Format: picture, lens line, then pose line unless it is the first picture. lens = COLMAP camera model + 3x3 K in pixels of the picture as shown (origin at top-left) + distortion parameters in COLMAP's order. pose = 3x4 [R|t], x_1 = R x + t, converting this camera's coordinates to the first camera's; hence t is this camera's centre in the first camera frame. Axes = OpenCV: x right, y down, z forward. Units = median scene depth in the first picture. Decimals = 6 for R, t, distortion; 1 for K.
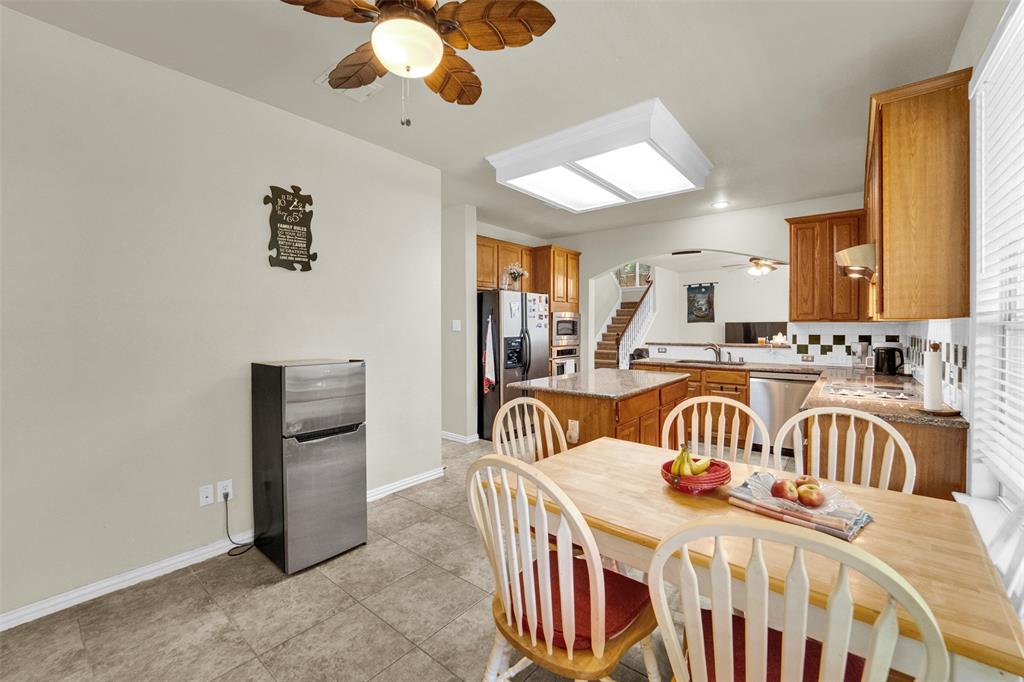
lens RADIAL K [[423.1, 0, 511.6], [0, 423.1, 329.4], [0, 0, 1]] dist [-0.008416, -0.000328]
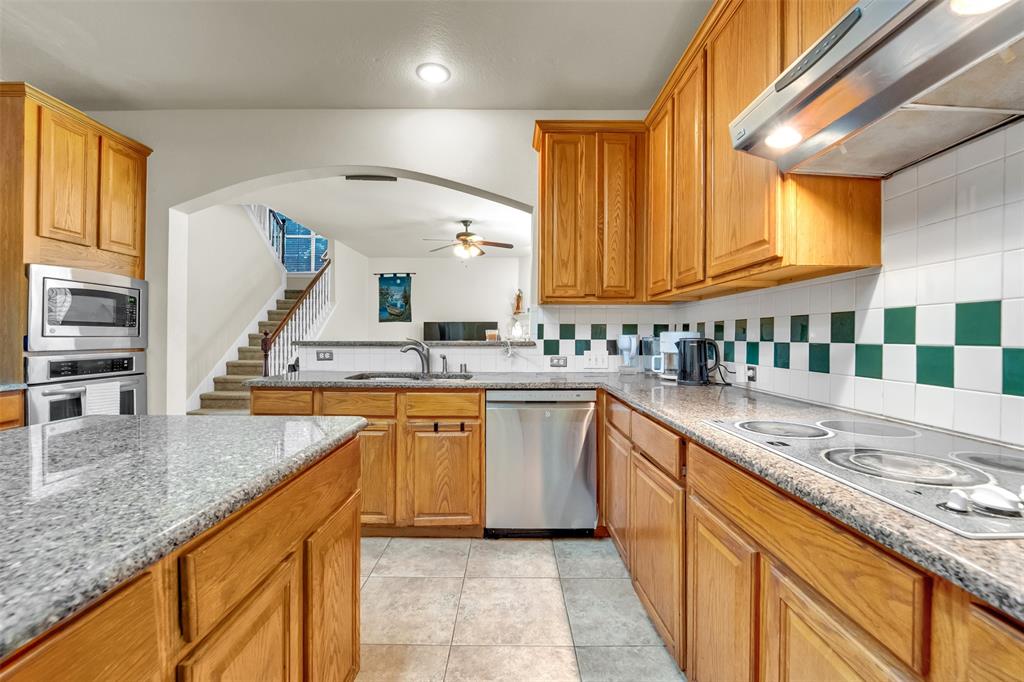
lens RADIAL K [[422.0, 0, 512.8], [0, 422.0, 337.3], [0, 0, 1]] dist [-0.002590, -0.000217]
pose [[0.768698, 0.004649, 0.639596, 0.220727], [-0.002703, 0.999988, -0.004019, 0.030934], [-0.639607, 0.001361, 0.768701, 0.496081]]
